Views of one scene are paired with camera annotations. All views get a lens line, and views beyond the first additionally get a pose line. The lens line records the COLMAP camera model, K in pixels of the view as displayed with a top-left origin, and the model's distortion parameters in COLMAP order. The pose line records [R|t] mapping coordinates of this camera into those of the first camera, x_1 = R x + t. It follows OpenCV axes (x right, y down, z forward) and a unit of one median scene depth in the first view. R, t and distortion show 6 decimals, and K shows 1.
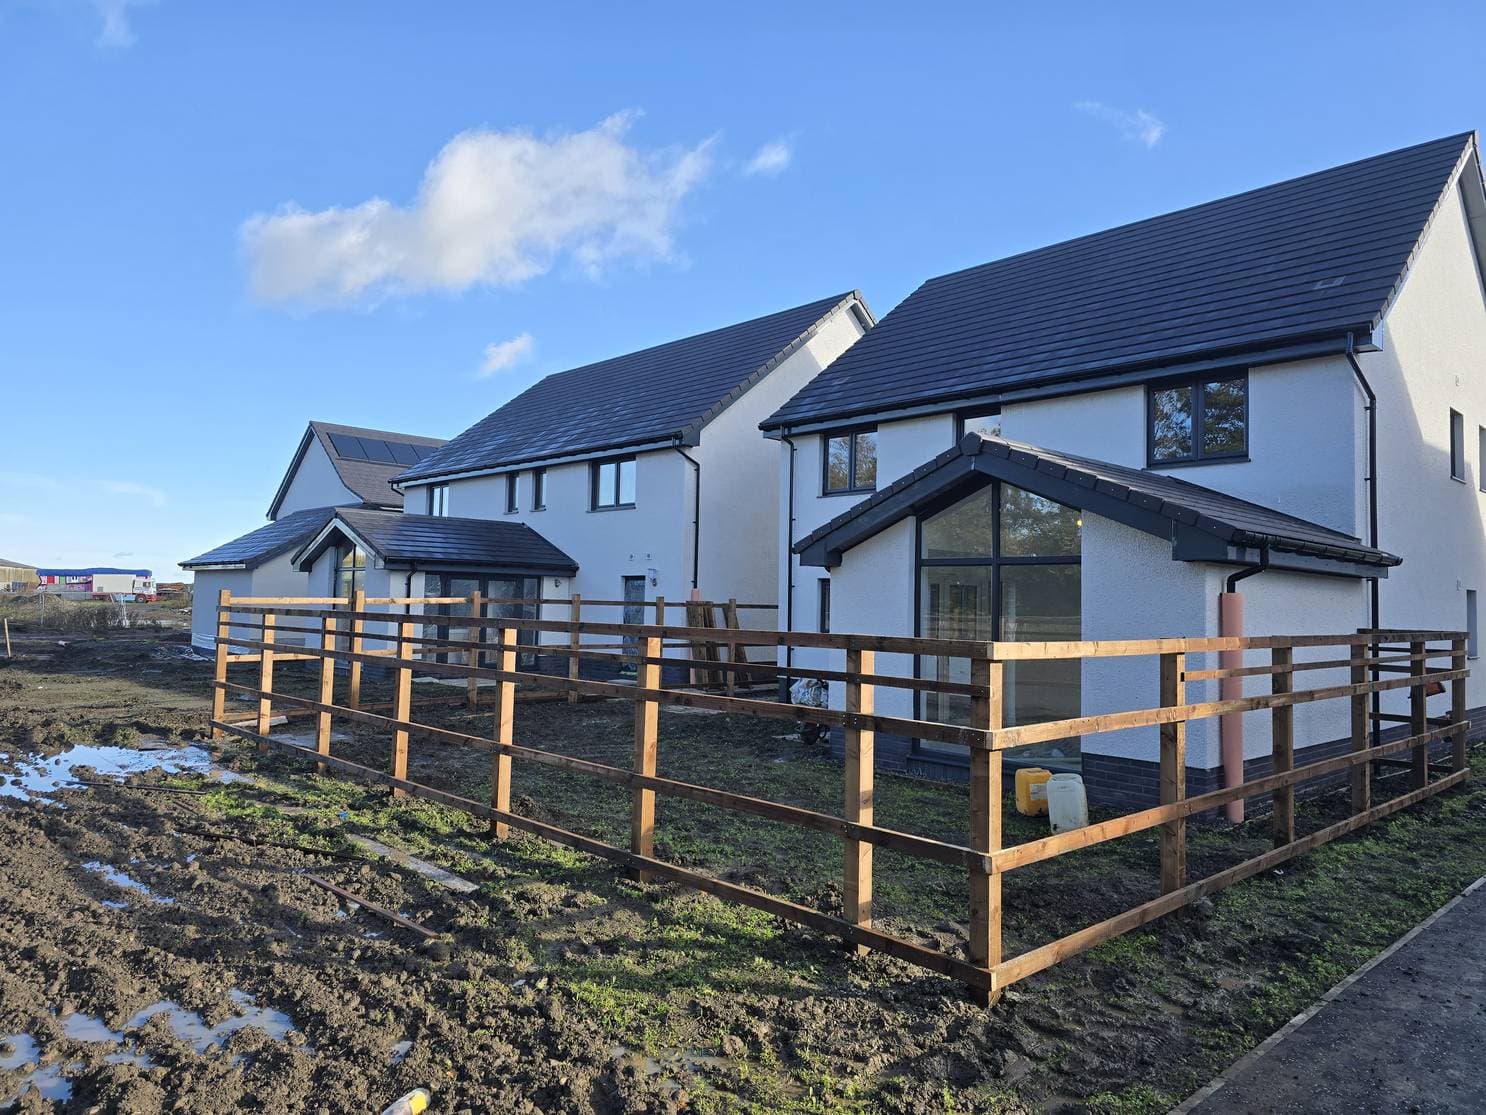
lens RADIAL K [[1000.1, 0, 729.6], [0, 1000.1, 554.8], [0, 0, 1]] dist [0.055644, -0.014190]
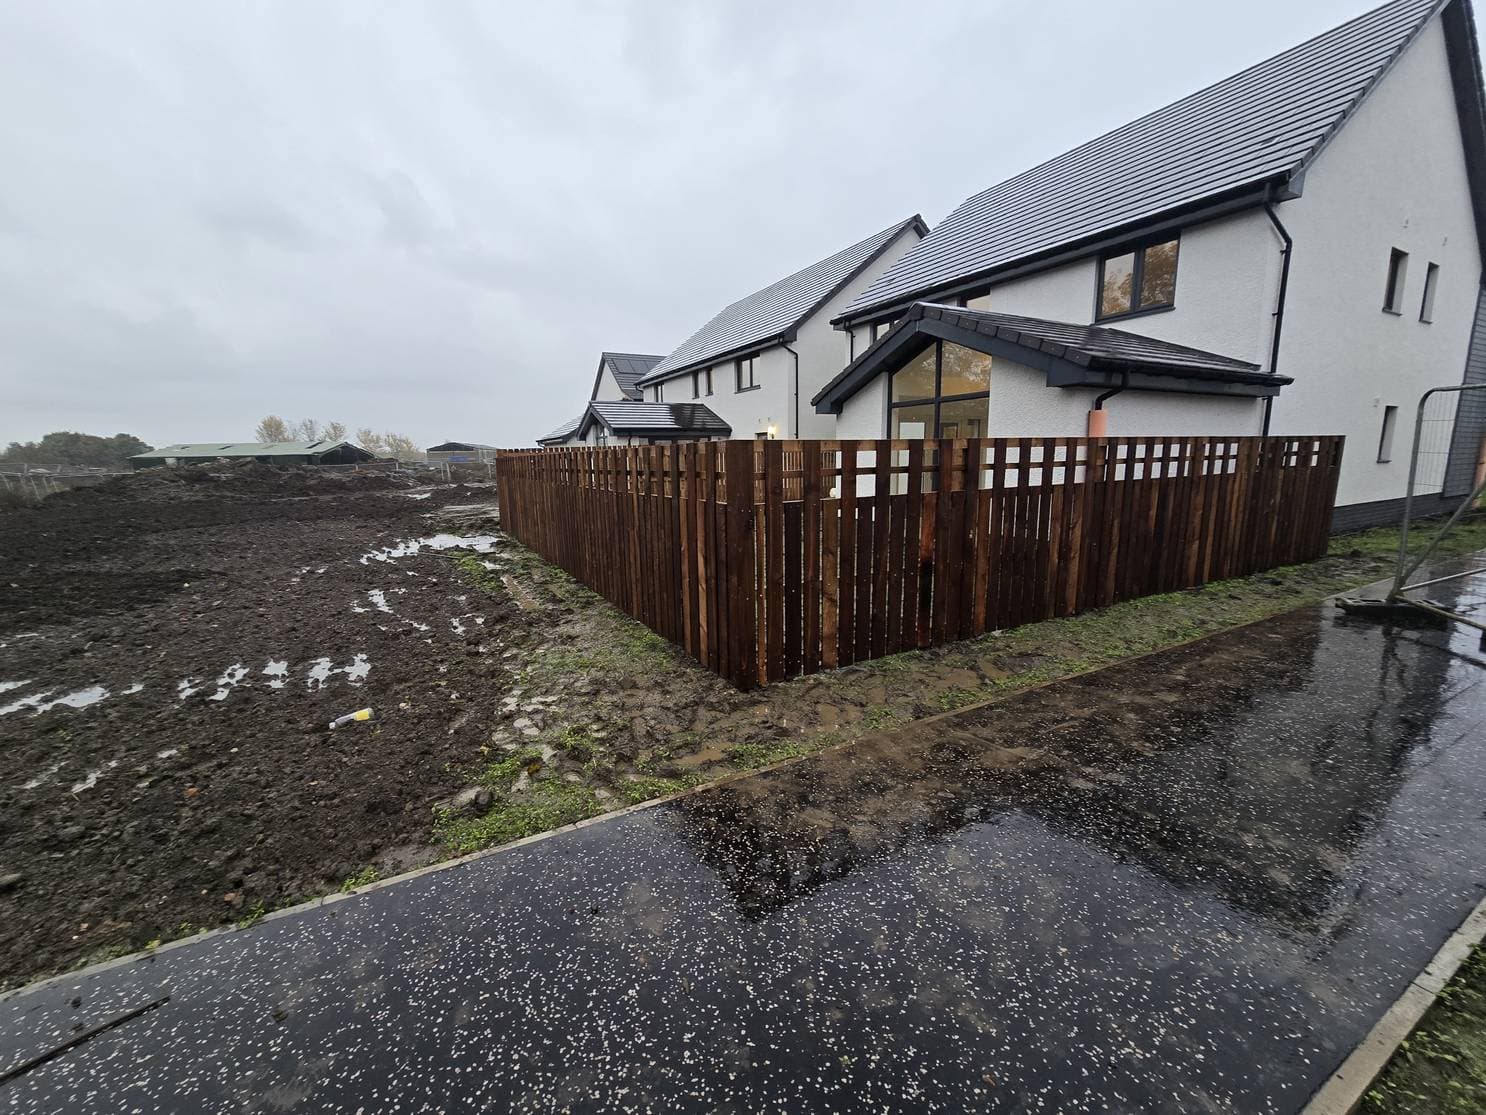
lens RADIAL K [[604.1, 0, 721.9], [0, 604.1, 567.1], [0, 0, 1]] dist [-0.003685, 0.000291]
pose [[0.964544, 0.005470, -0.263866, 0.136421], [0.054467, 0.974138, 0.219292, 0.022139], [0.258241, -0.225889, 0.939301, 0.056495]]
